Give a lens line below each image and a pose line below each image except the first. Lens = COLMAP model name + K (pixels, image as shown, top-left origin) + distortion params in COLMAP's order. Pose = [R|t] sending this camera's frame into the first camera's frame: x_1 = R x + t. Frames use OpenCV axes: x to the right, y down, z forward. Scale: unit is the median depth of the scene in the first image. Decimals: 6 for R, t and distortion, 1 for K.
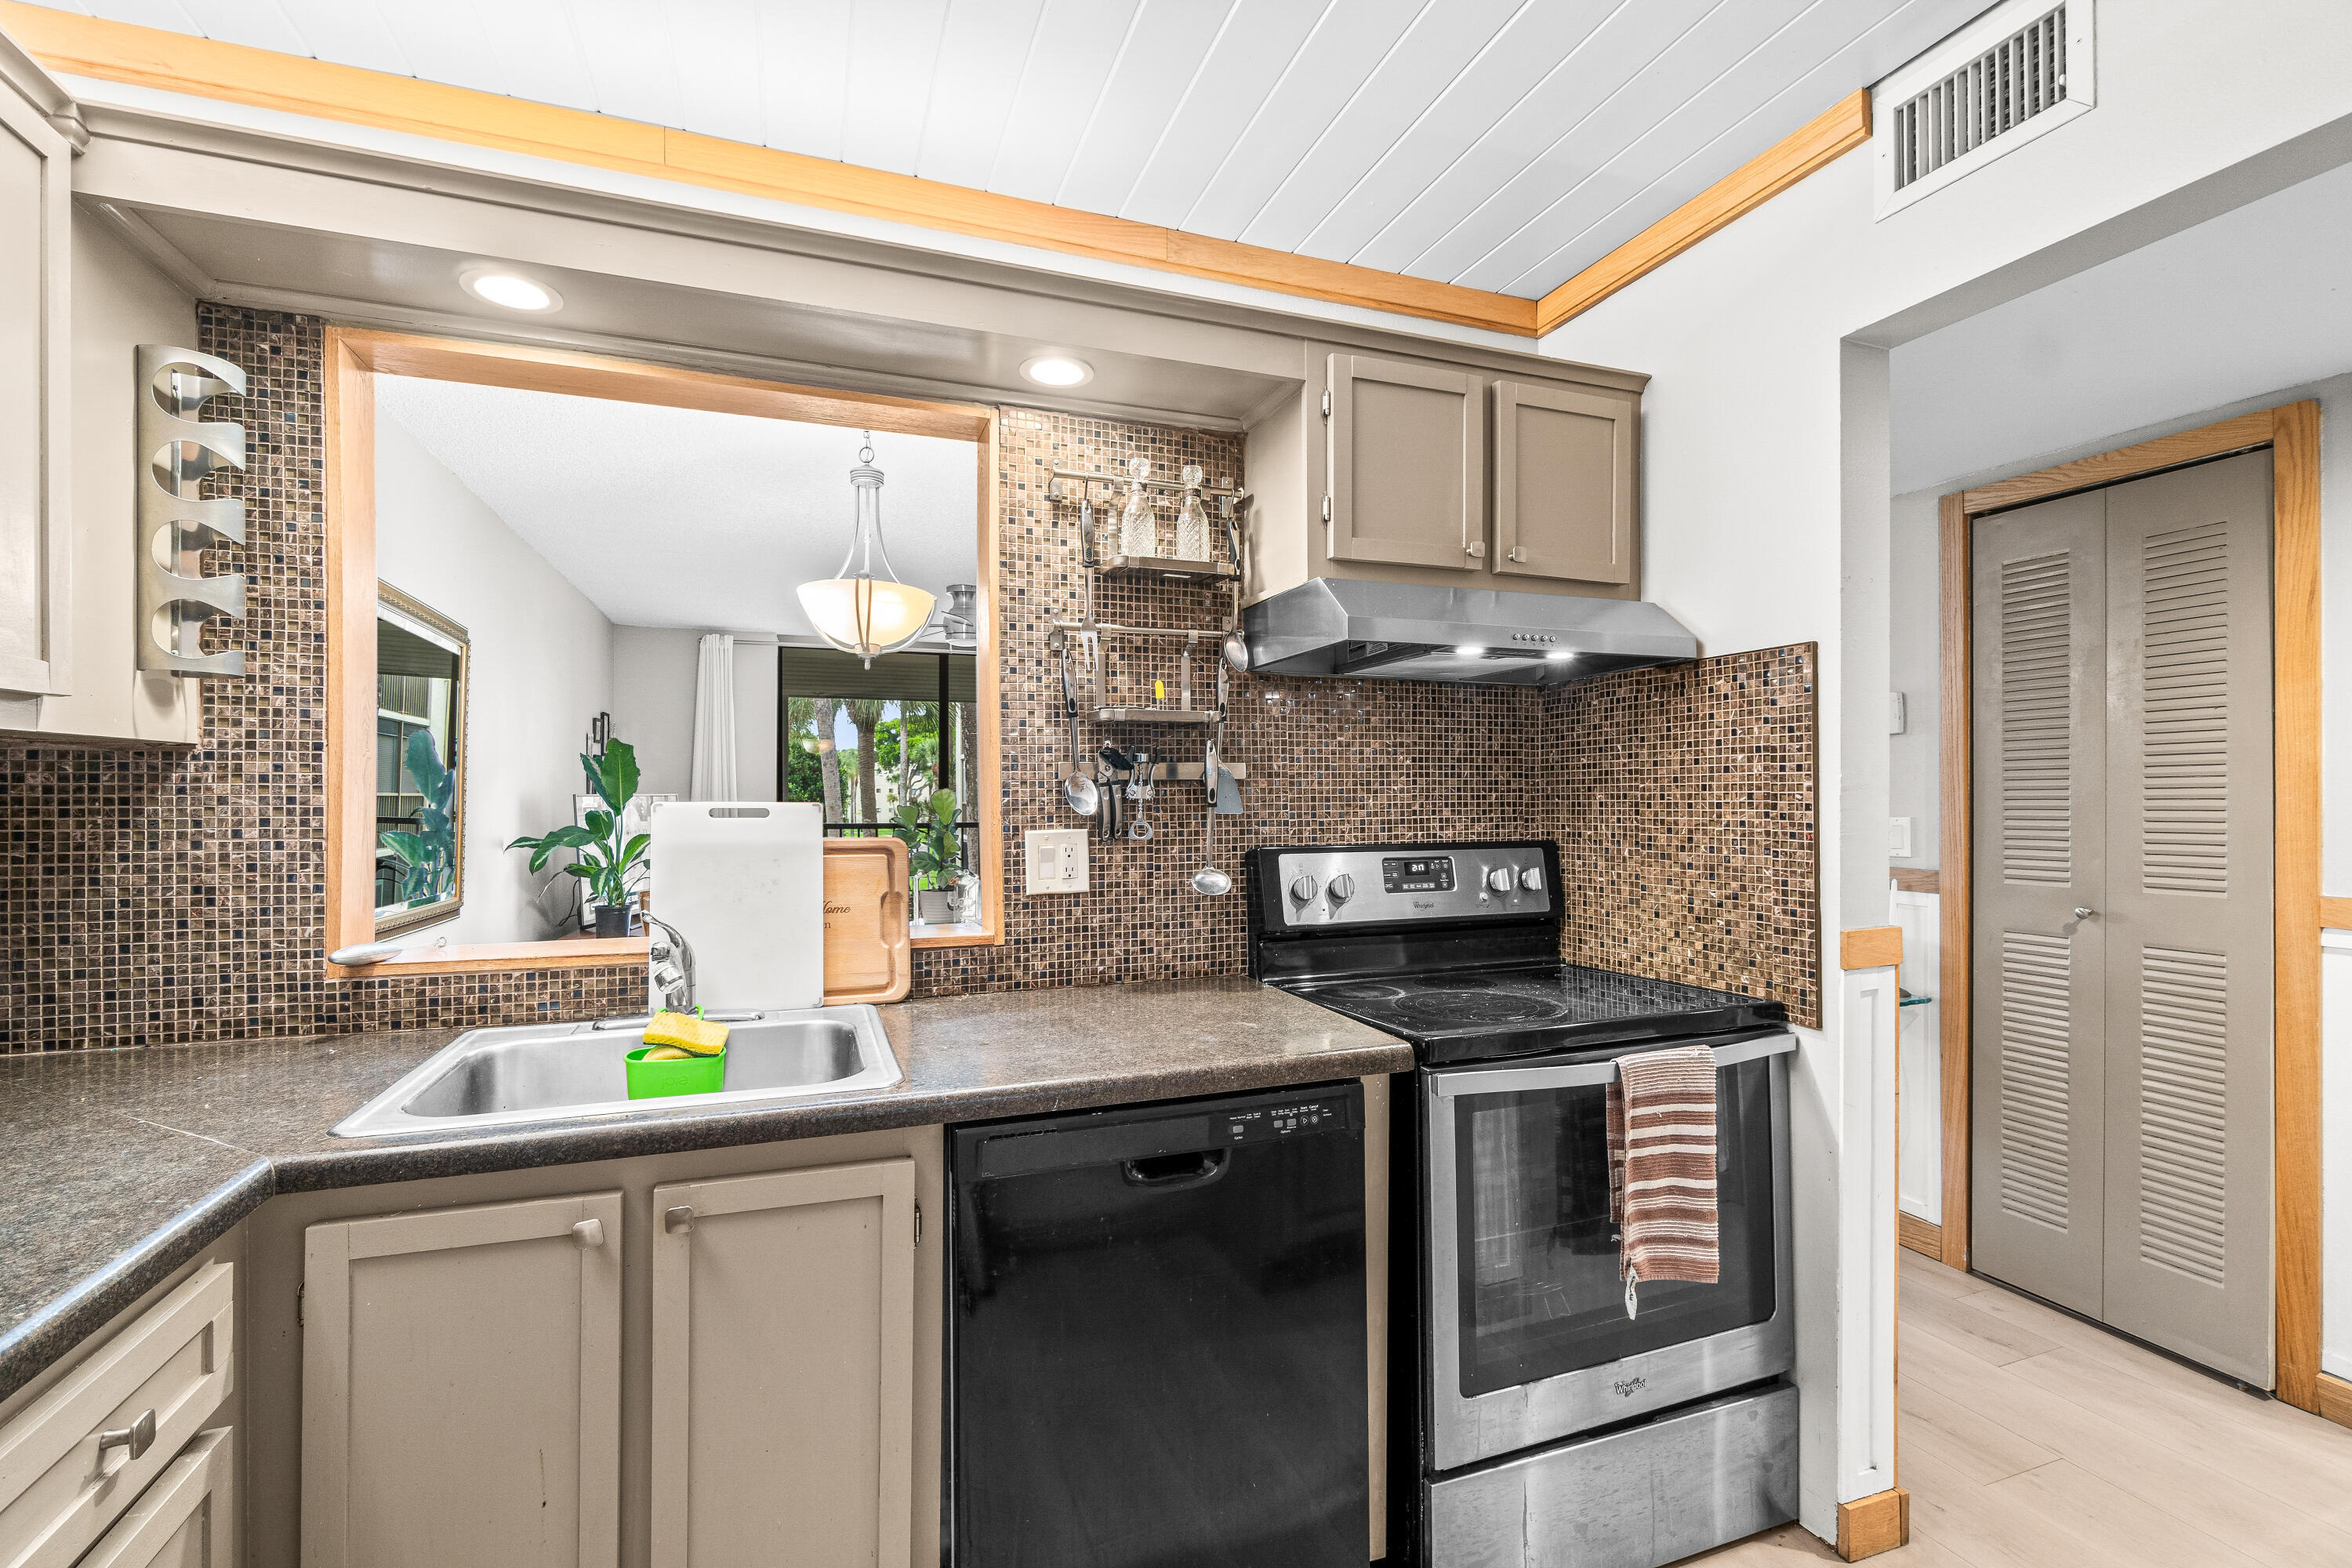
lens RADIAL K [[1016.0, 0, 1156.5], [0, 1016.0, 798.9], [0, 0, 1]] dist [-0.006658, 0.002261]
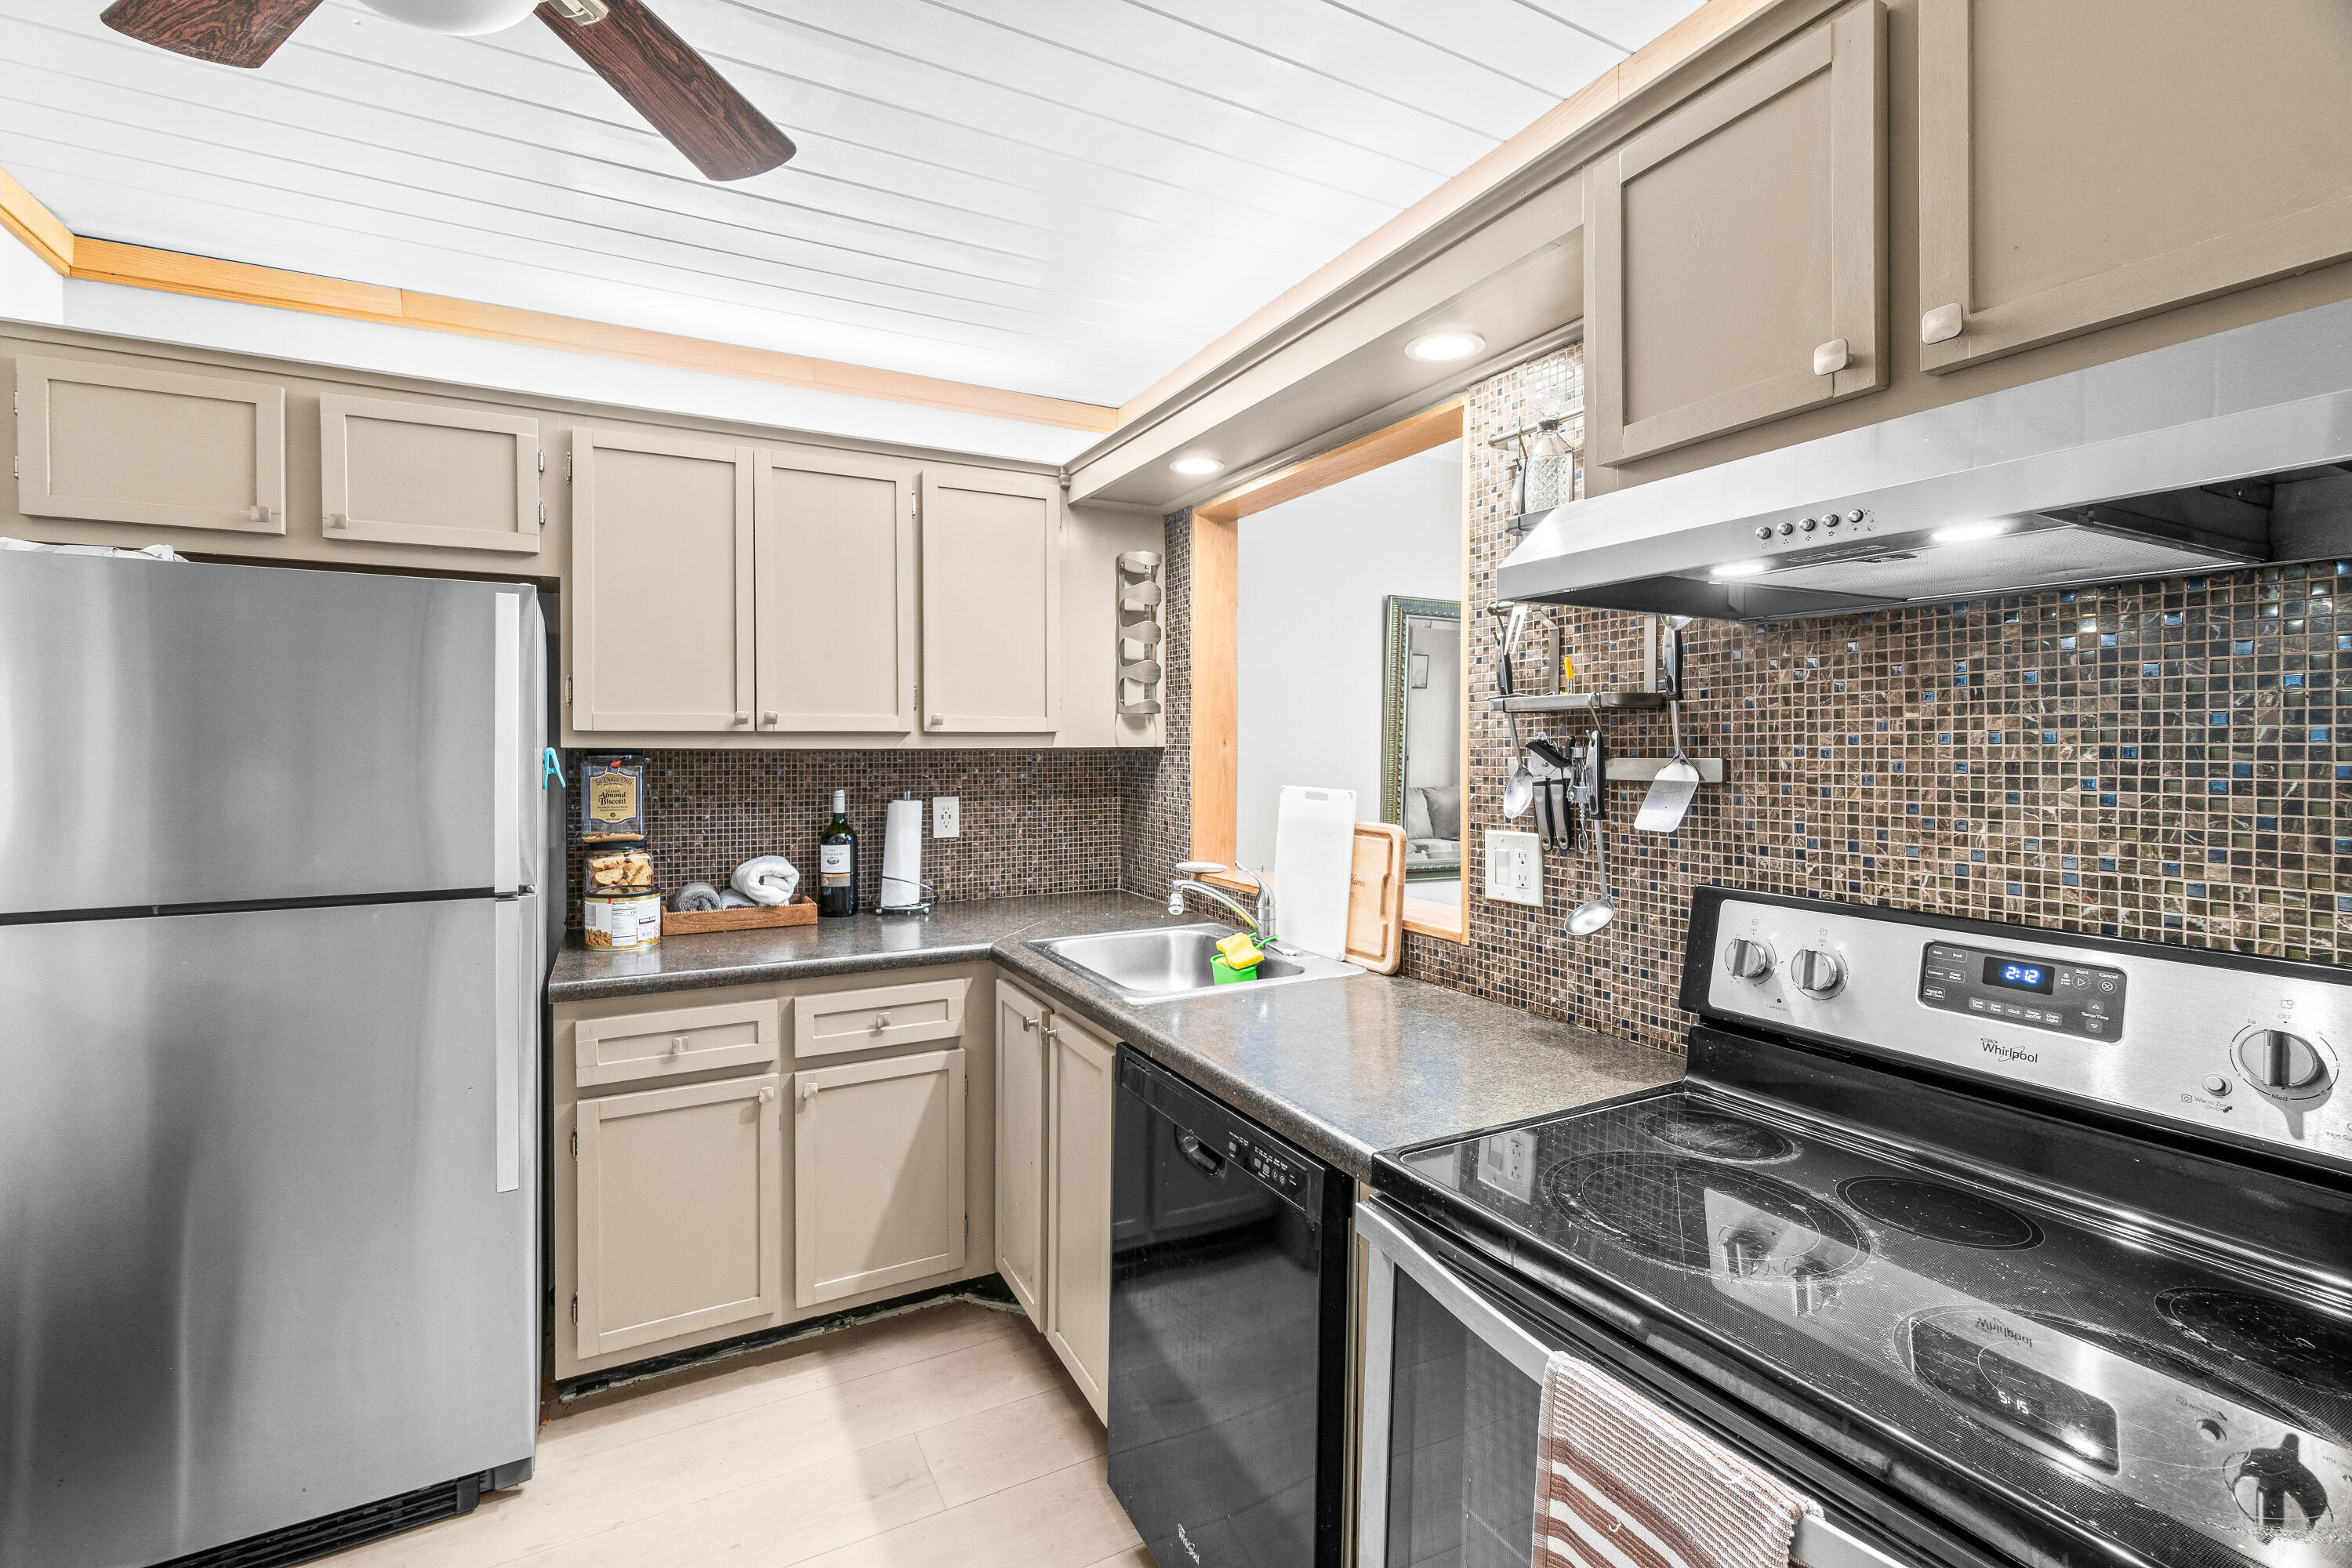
lens RADIAL K [[1016.0, 0, 1156.5], [0, 1016.0, 752.5], [0, 0, 1]] dist [-0.006658, 0.002261]
pose [[0.138400, 0.009819, -0.990328, 0.802922], [-0.001206, 0.999952, 0.009745, -0.051902], [0.990376, -0.000154, 0.138405, 0.606318]]
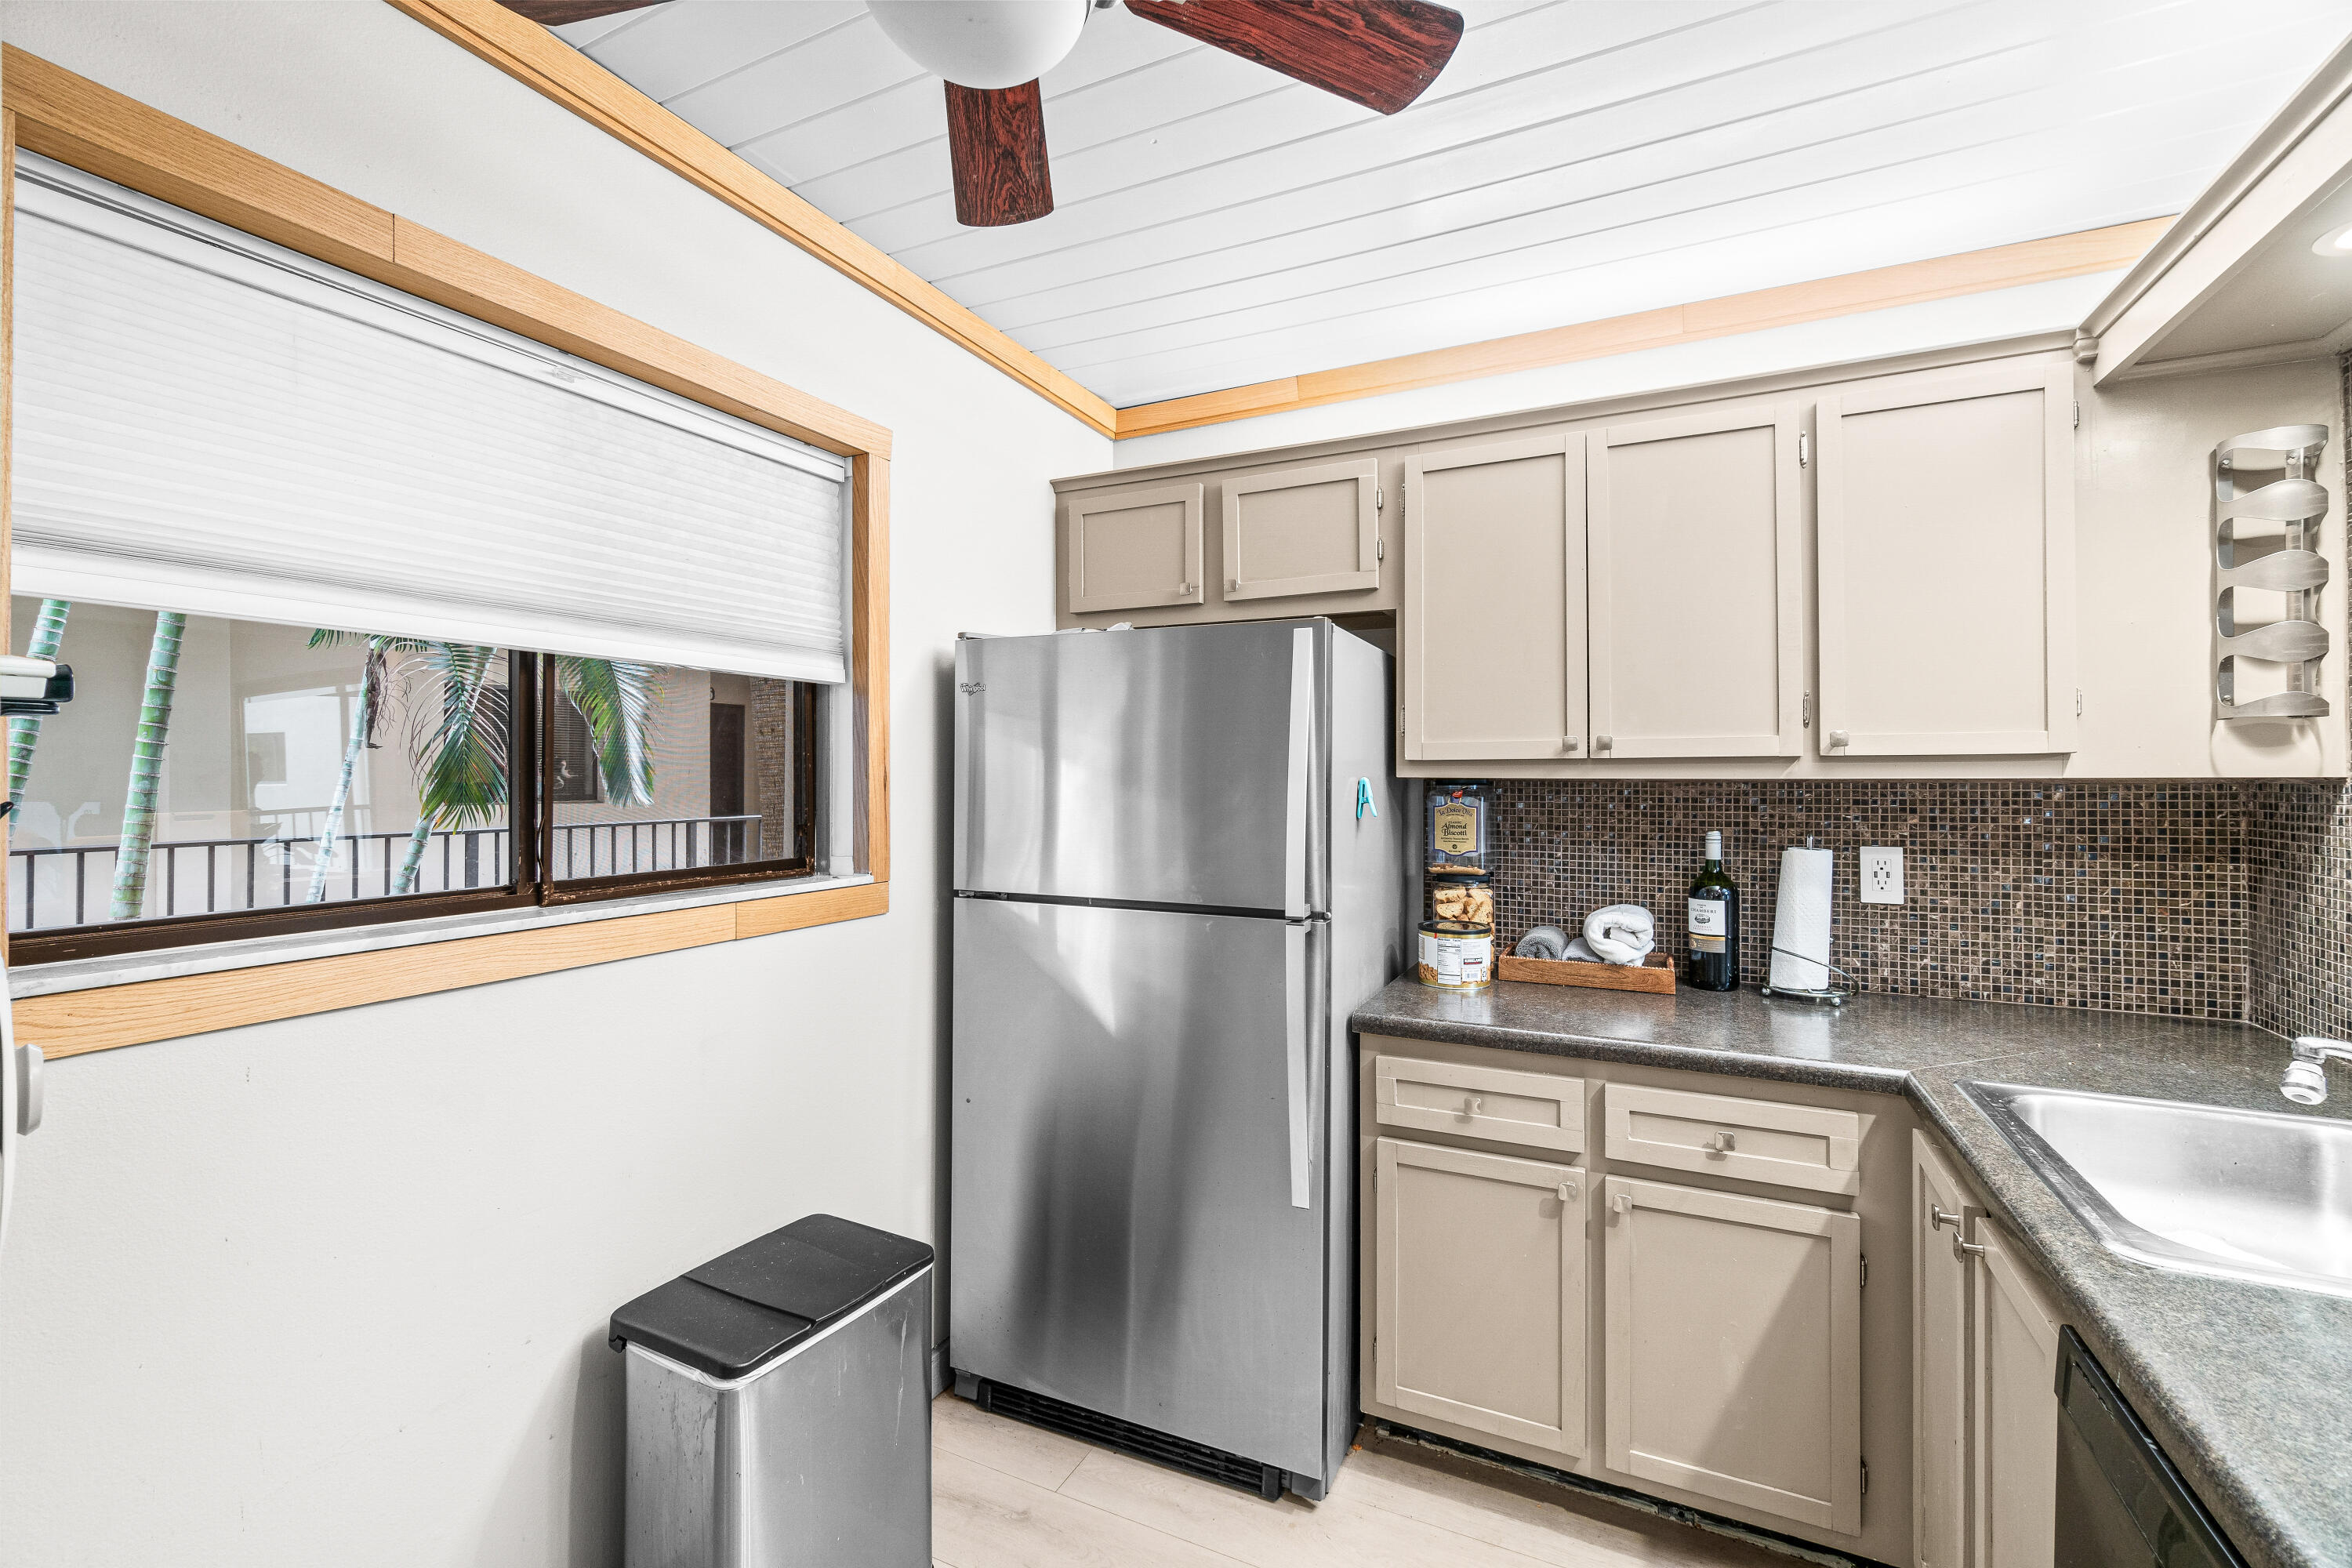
lens RADIAL K [[1016.0, 0, 1173.5], [0, 1016.0, 771.0], [0, 0, 1]] dist [-0.006658, 0.002261]
pose [[-0.710421, -0.001264, -0.703775, 0.547755], [0.001755, 0.999992, -0.003567, -0.049025], [0.703774, -0.003769, -0.710413, 0.751689]]
